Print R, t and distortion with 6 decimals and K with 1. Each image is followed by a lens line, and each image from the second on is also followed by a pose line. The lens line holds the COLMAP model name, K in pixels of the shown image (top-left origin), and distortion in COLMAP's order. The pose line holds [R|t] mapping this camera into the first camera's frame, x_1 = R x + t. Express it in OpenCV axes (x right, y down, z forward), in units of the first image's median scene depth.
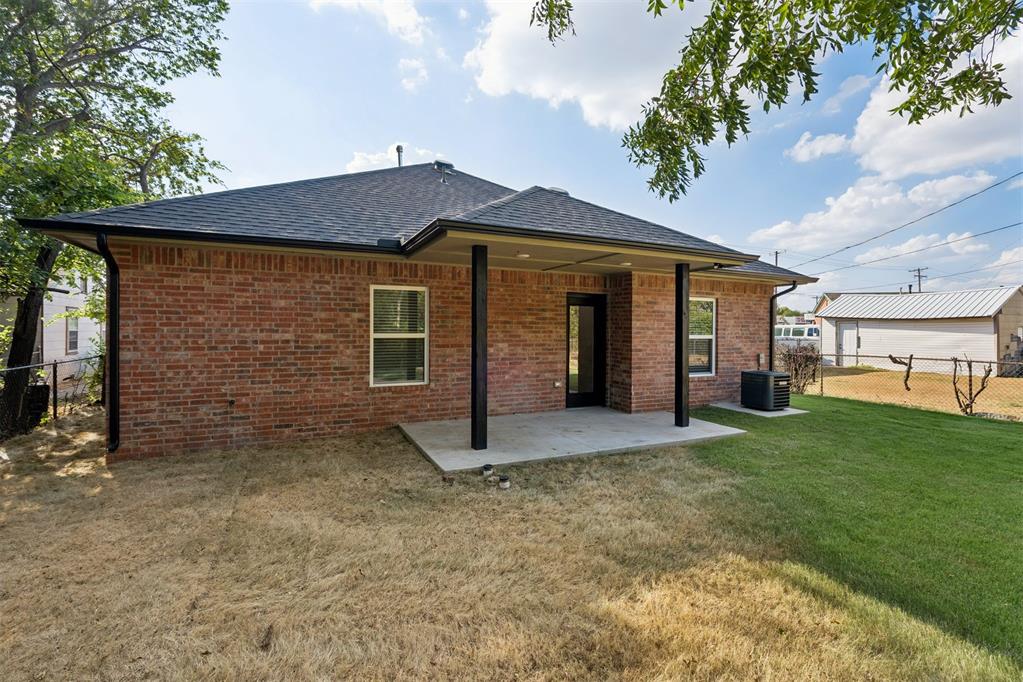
lens RADIAL K [[468.4, 0, 516.5], [0, 468.4, 331.3], [0, 0, 1]] dist [-0.004997, 0.000417]
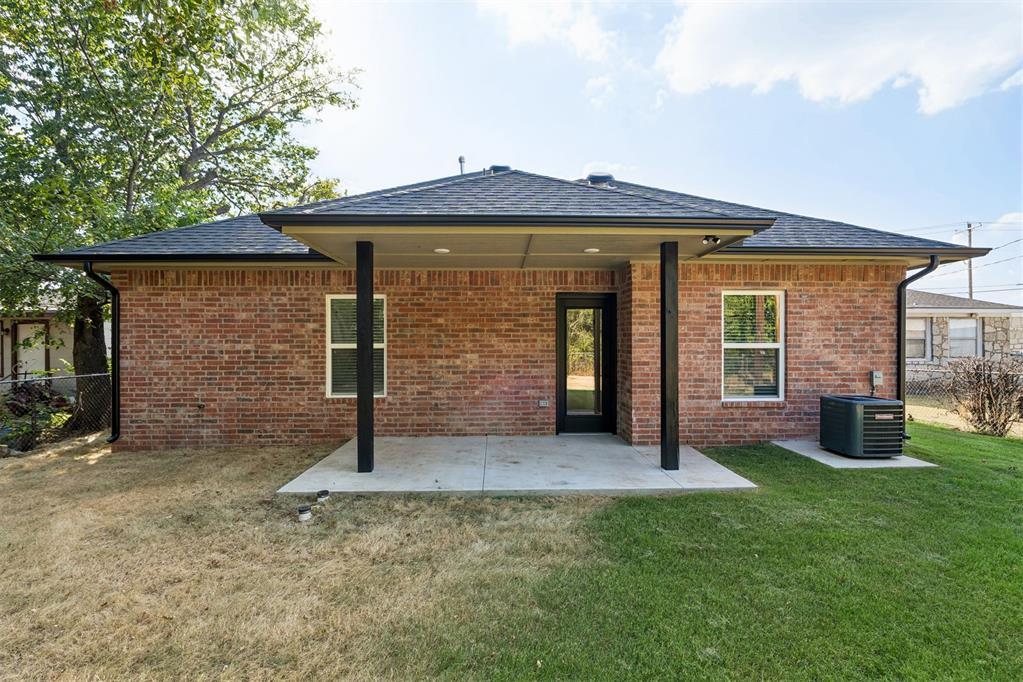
lens RADIAL K [[465.0, 0, 512.9], [0, 465.0, 348.6], [0, 0, 1]] dist [-0.002931, 0.001610]
pose [[0.910998, -0.006500, -0.412359, 0.430982], [0.007664, 0.999970, 0.001168, 0.015979], [0.412339, -0.004224, 0.911021, 0.252464]]
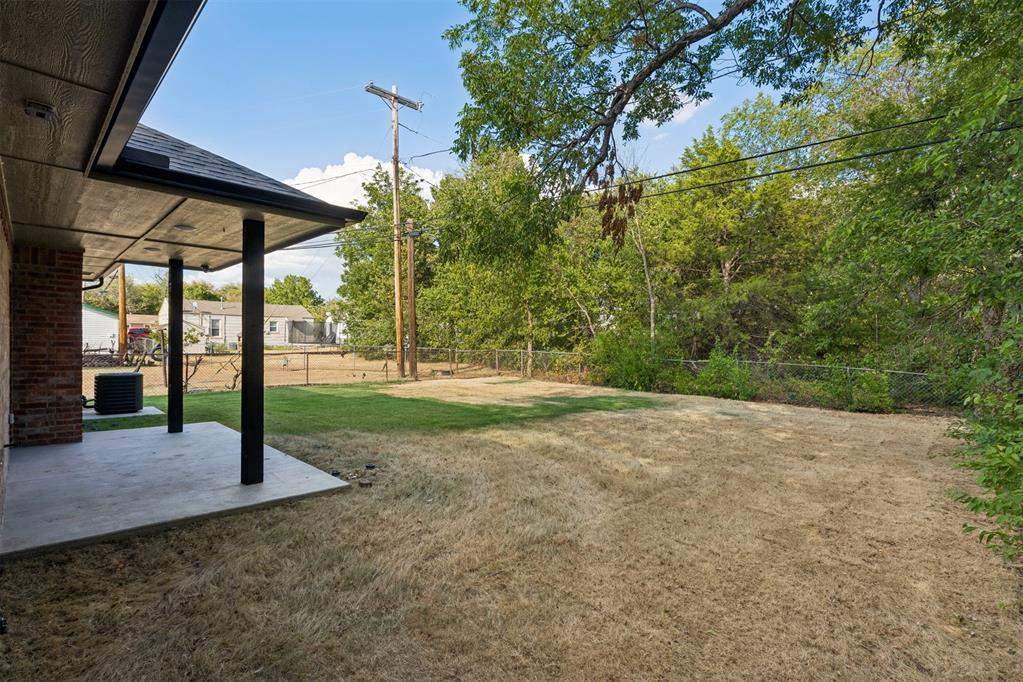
lens RADIAL K [[468.4, 0, 513.9], [0, 468.4, 348.4], [0, 0, 1]] dist [-0.004997, 0.000417]
pose [[-0.344763, -0.017281, 0.938531, -0.768685], [-0.013228, 0.999821, 0.013550, 0.010642], [-0.938597, -0.007743, -0.344929, 0.690591]]
